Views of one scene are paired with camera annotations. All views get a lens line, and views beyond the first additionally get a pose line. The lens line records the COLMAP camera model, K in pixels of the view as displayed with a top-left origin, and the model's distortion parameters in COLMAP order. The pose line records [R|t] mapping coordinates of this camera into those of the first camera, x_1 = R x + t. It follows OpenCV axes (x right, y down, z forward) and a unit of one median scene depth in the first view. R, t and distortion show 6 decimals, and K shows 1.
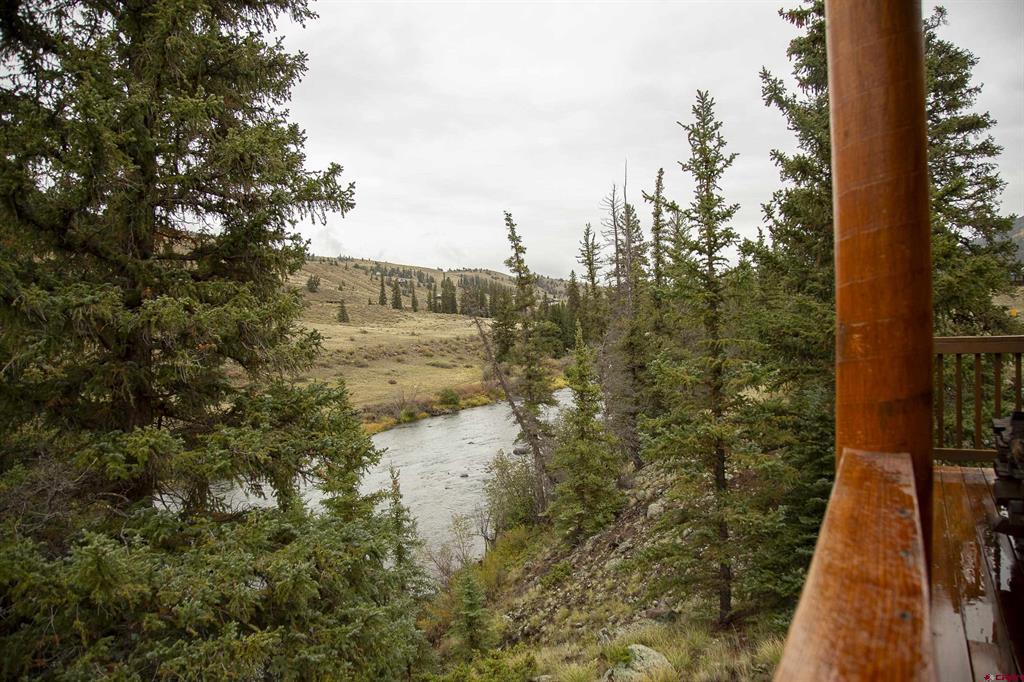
lens RADIAL K [[681.4, 0, 512.0], [0, 681.4, 341.0], [0, 0, 1]] dist [-0.091381, 0.001233]
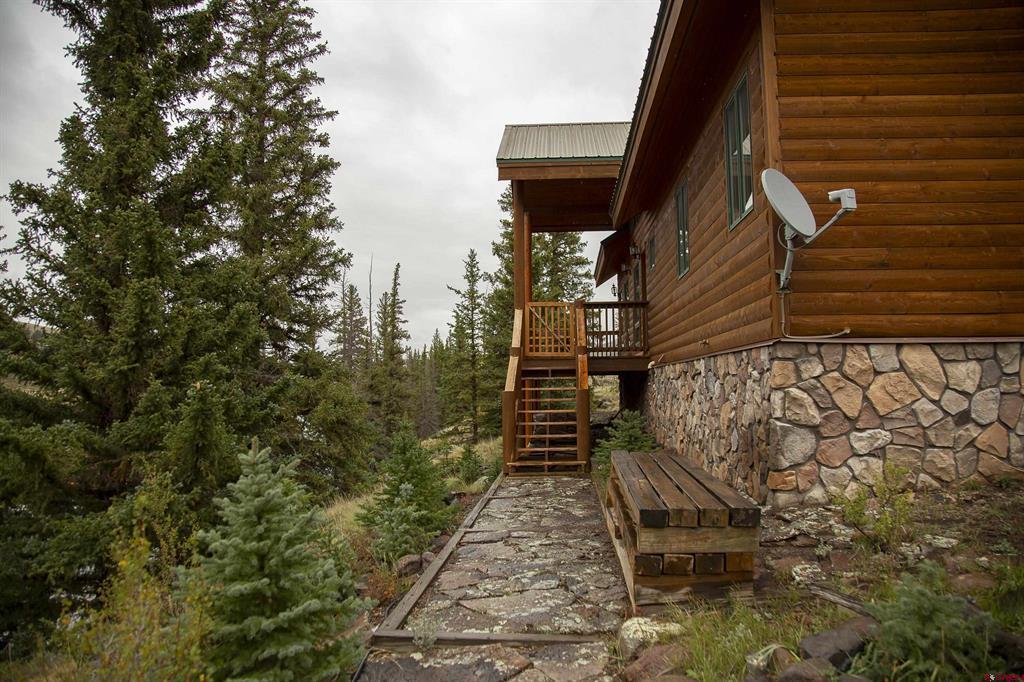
lens RADIAL K [[681.4, 0, 512.0], [0, 681.4, 341.0], [0, 0, 1]] dist [-0.091381, 0.001233]
pose [[0.893007, 0.065838, 0.445201, -0.362201], [-0.012068, 0.992389, -0.122550, 0.150292], [-0.449881, 0.104066, 0.887005, -0.684118]]
